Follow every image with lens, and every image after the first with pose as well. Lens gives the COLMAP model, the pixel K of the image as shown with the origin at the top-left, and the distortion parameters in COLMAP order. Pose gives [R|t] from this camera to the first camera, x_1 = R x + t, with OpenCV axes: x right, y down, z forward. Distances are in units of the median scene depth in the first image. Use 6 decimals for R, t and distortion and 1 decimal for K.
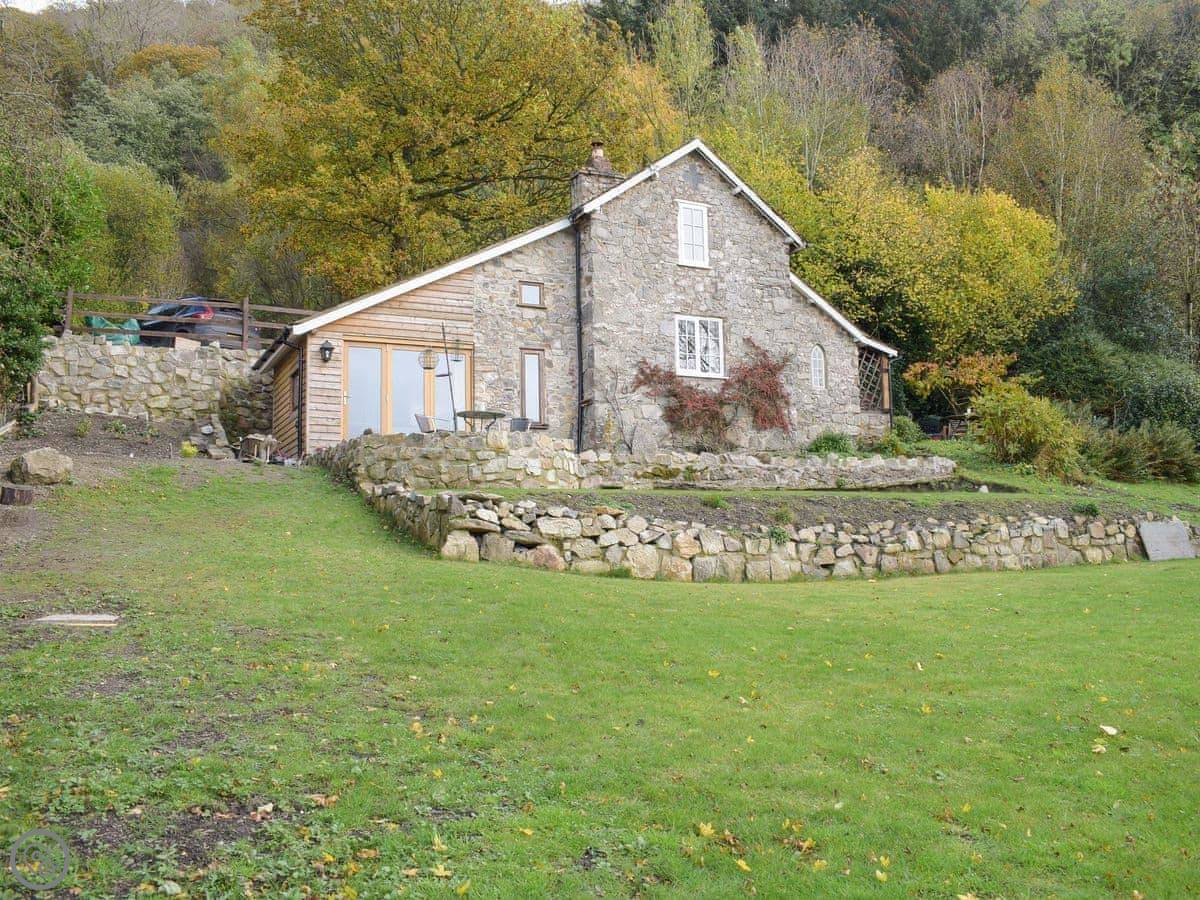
lens RADIAL K [[932.0, 0, 542.2], [0, 932.0, 468.3], [0, 0, 1]] dist [-0.099898, 0.062519]
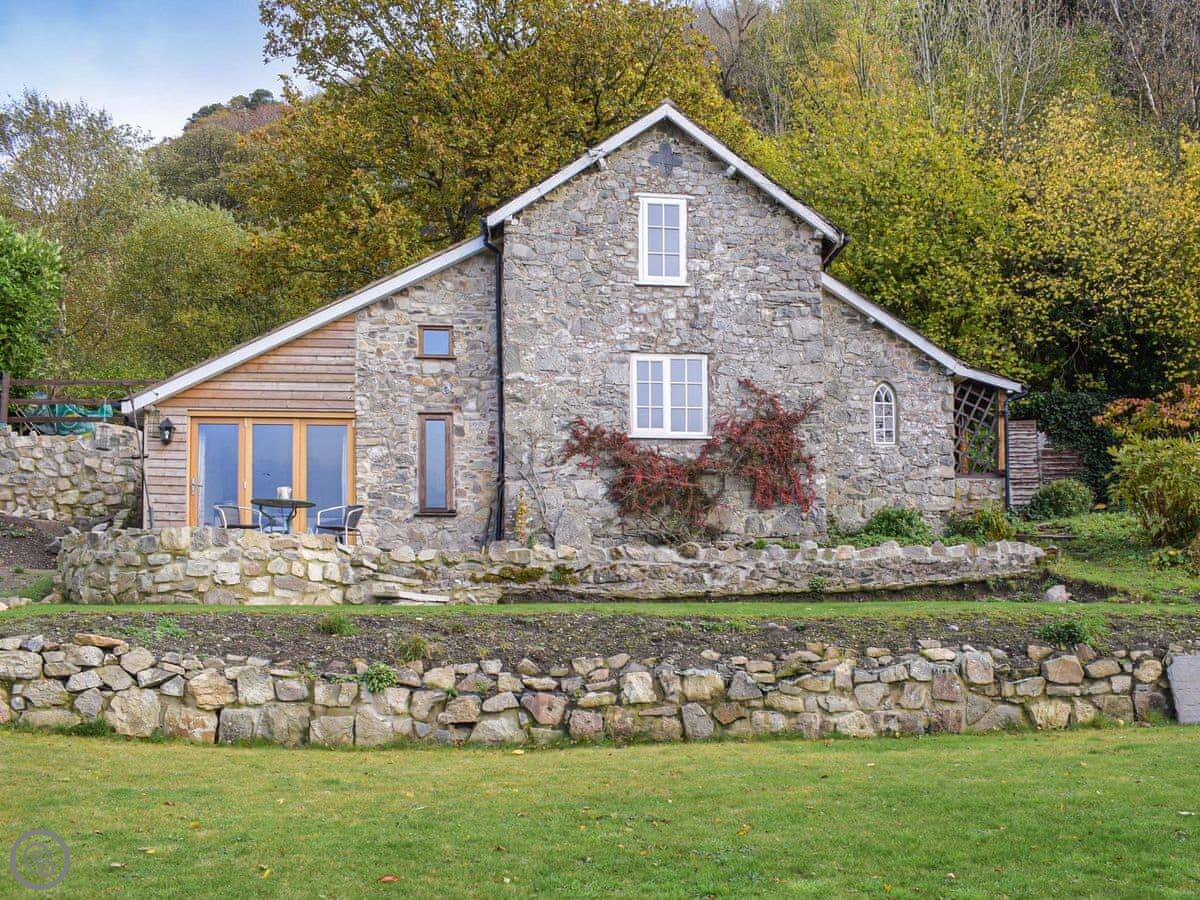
lens RADIAL K [[1068.0, 0, 602.6], [0, 1068.0, 611.1], [0, 0, 1]] dist [-0.051358, -0.001346]
pose [[0.955326, -0.001133, -0.295552, 0.382529], [0.017043, 0.998540, 0.051260, -0.007021], [0.295063, -0.054007, 0.953950, 0.187948]]
